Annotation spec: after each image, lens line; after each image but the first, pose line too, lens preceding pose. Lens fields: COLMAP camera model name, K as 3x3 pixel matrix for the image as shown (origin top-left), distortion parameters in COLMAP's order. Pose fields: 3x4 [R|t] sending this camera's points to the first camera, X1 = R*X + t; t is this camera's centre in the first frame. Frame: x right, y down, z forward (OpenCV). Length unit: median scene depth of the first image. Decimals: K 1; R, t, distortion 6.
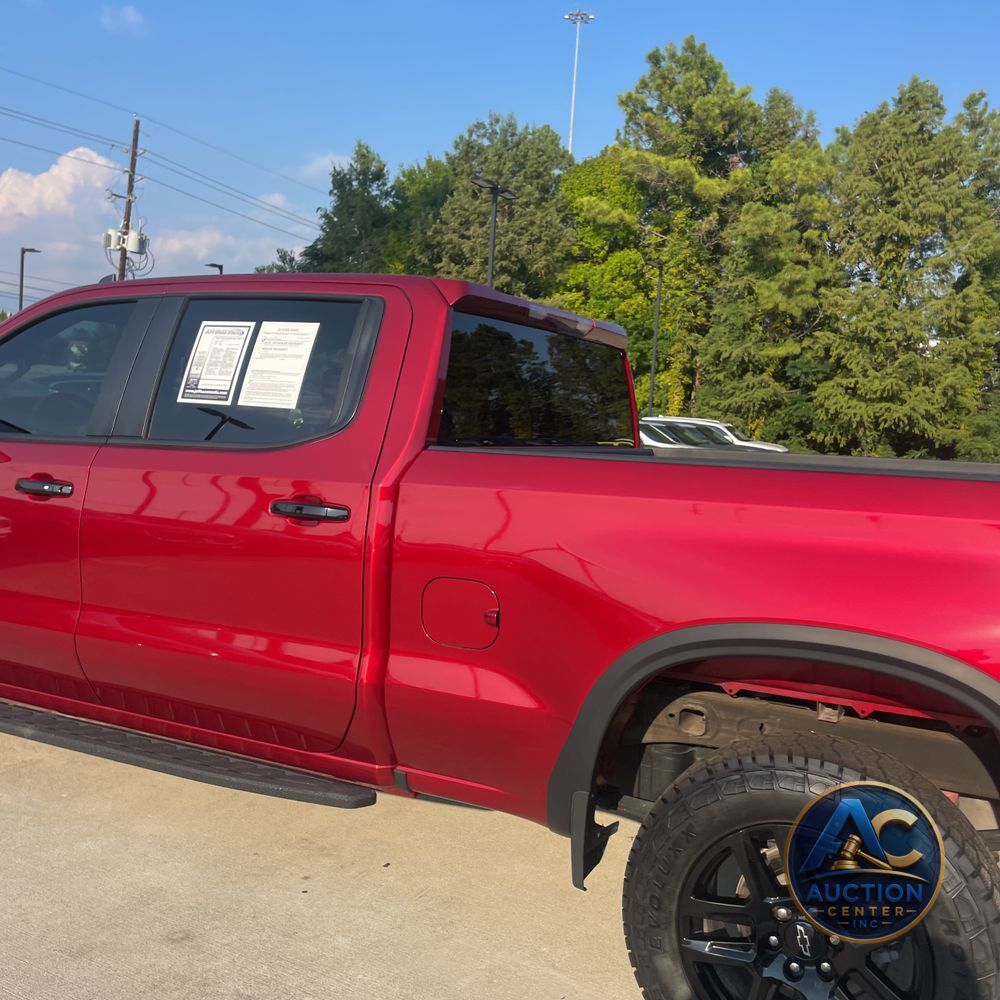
lens RADIAL K [[1011.3, 0, 506.2], [0, 1011.3, 498.4], [0, 0, 1]] dist [0.100439, -0.153264]
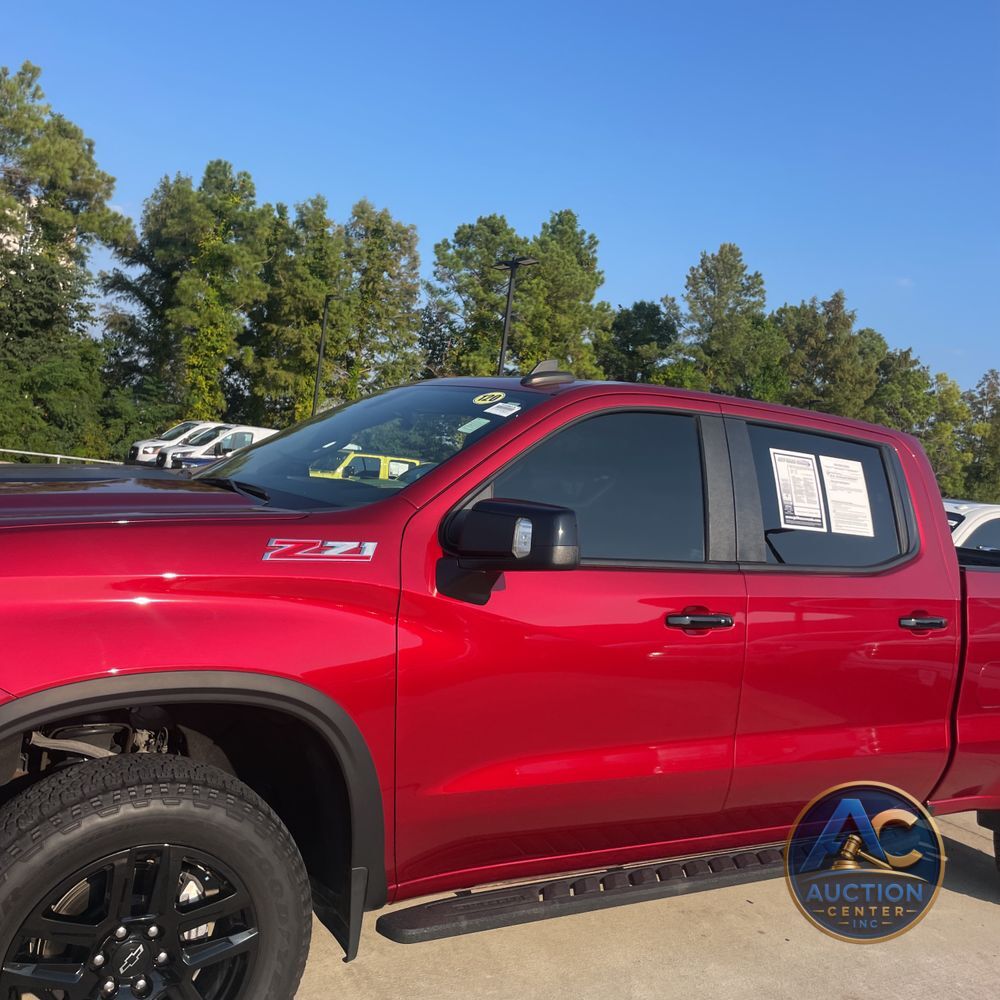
lens RADIAL K [[1001.8, 0, 520.8], [0, 1001.8, 502.5], [0, 0, 1]] dist [0.111712, -0.162246]
pose [[0.508253, -0.020286, 0.860969, -0.115923], [-0.024241, 0.998989, 0.037848, -0.013044], [-0.860867, -0.040107, 0.507247, 0.059676]]
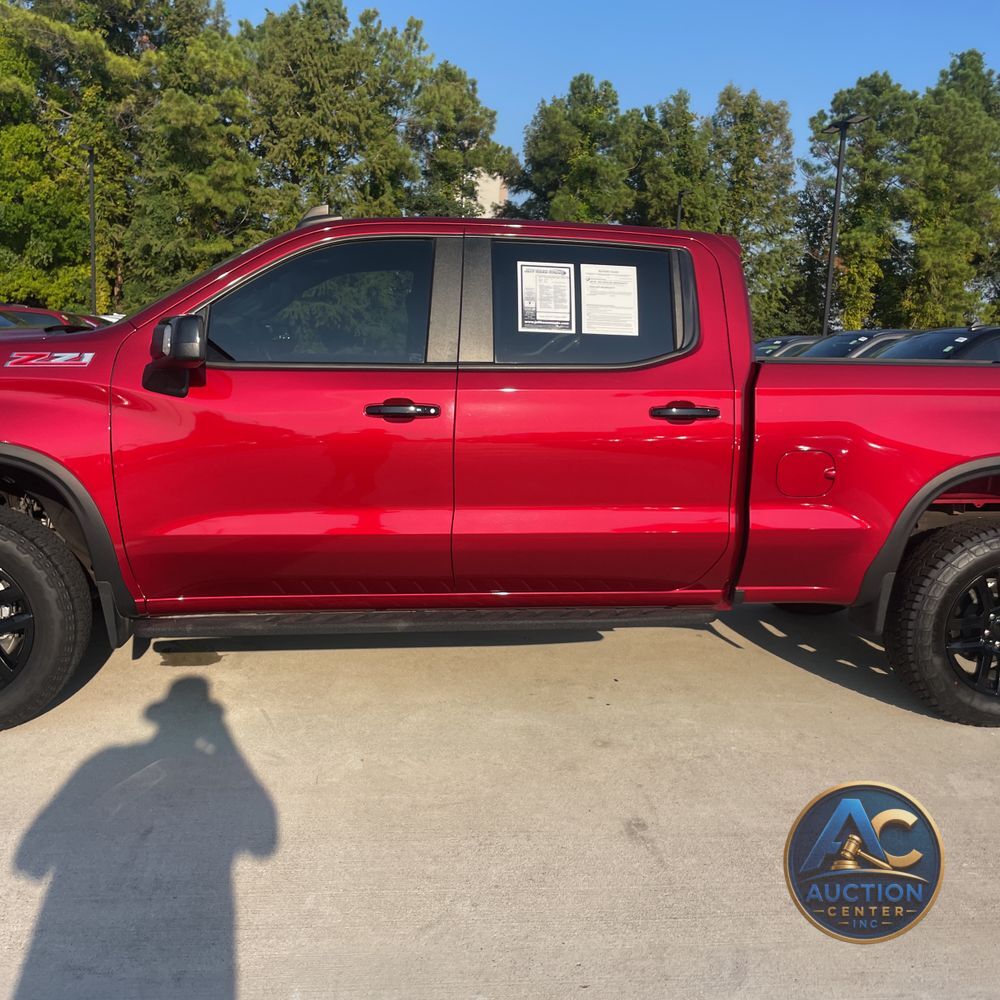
lens RADIAL K [[1007.7, 0, 523.7], [0, 1007.7, 495.3], [0, 0, 1]] dist [0.085658, -0.109622]
pose [[0.811228, -0.111955, 0.573912, -0.086678], [0.054792, 0.991735, 0.116013, -0.003432], [-0.582157, -0.062667, 0.810658, 0.001932]]
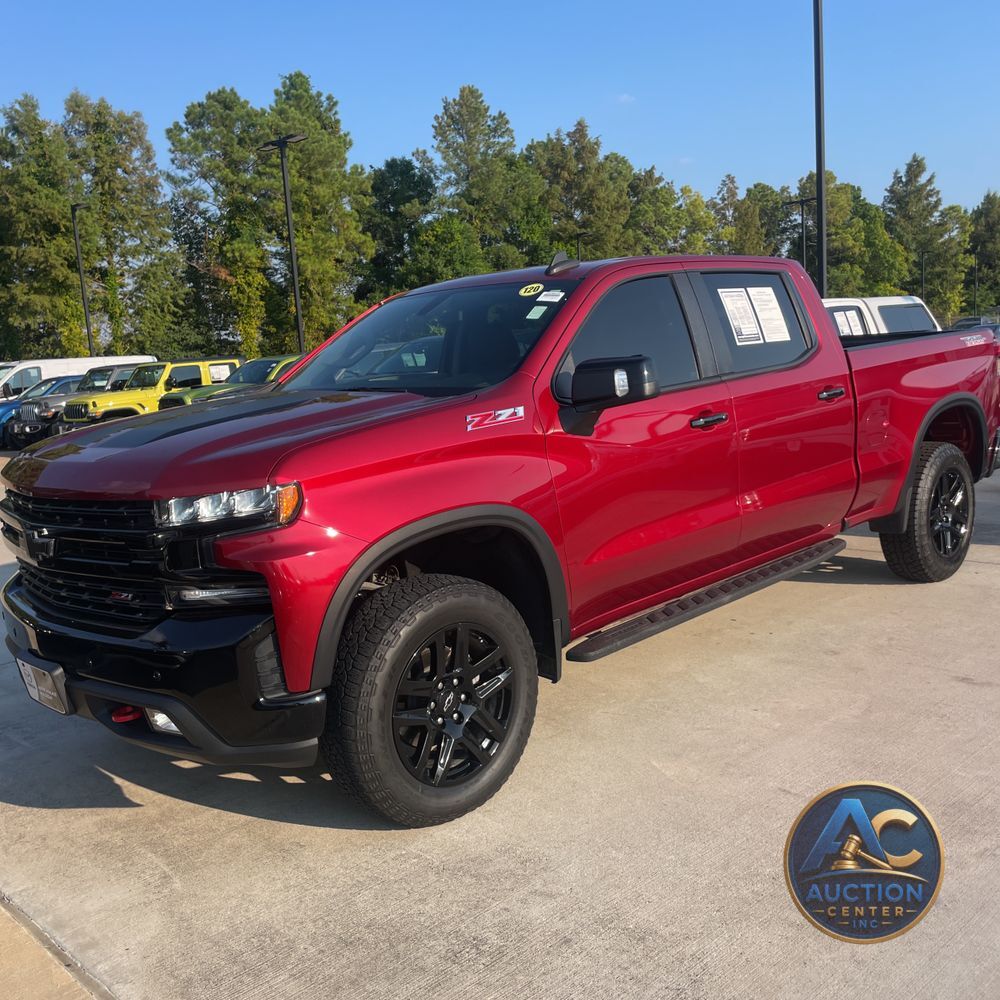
lens RADIAL K [[1001.8, 0, 520.8], [0, 1001.8, 502.5], [0, 0, 1]] dist [0.111712, -0.162246]
pose [[0.296974, -0.225349, 0.927914, -0.154910], [0.160529, 0.969706, 0.184122, -0.016394], [-0.941295, 0.094278, 0.324153, 0.071696]]
